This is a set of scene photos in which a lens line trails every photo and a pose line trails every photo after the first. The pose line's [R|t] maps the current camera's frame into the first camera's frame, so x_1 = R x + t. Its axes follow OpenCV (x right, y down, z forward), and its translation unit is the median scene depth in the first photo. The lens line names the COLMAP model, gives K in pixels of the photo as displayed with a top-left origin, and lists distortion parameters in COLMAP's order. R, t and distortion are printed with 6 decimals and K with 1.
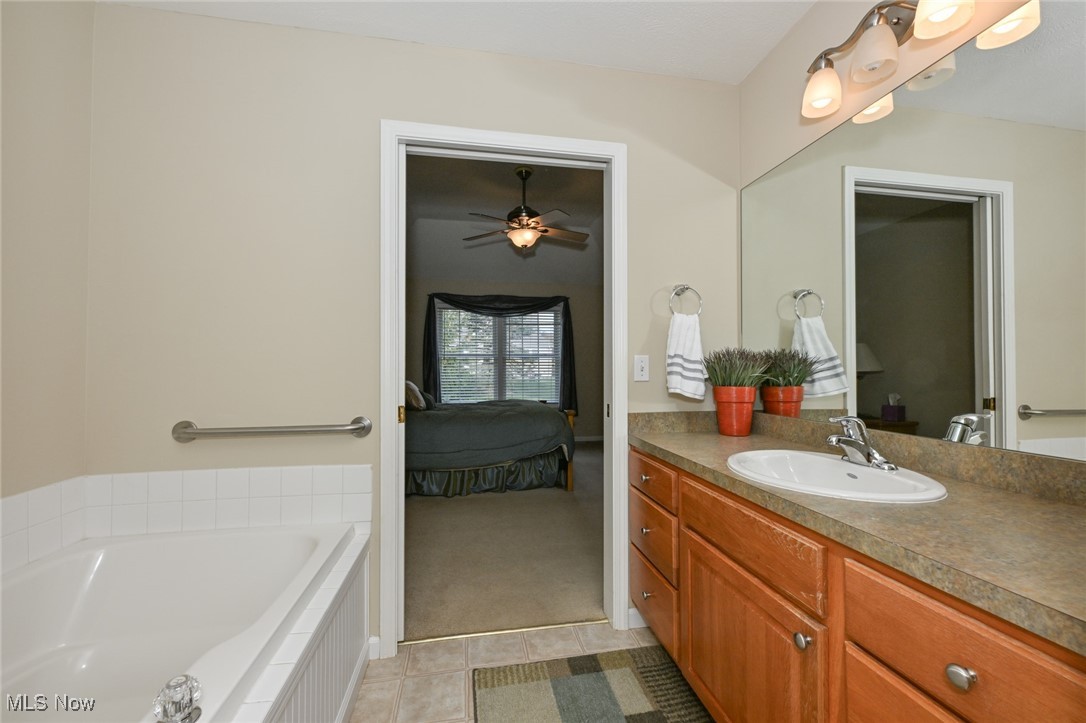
lens RADIAL K [[432.4, 0, 543.0], [0, 432.4, 361.5], [0, 0, 1]] dist [0.000855, 0.000384]
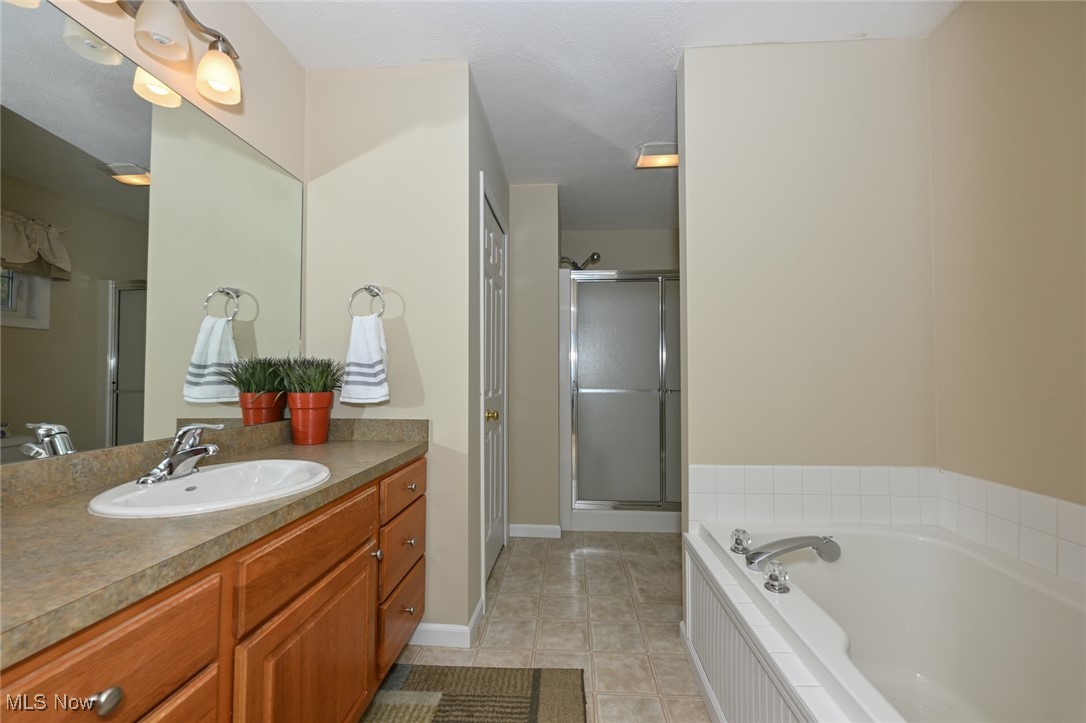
lens RADIAL K [[432.4, 0, 543.0], [0, 432.4, 361.5], [0, 0, 1]] dist [0.000855, 0.000384]
pose [[-0.966797, 0.018389, 0.254882, -0.280757], [0.009277, 0.999276, -0.036908, 0.018328], [-0.255377, -0.033319, -0.966267, 1.730391]]
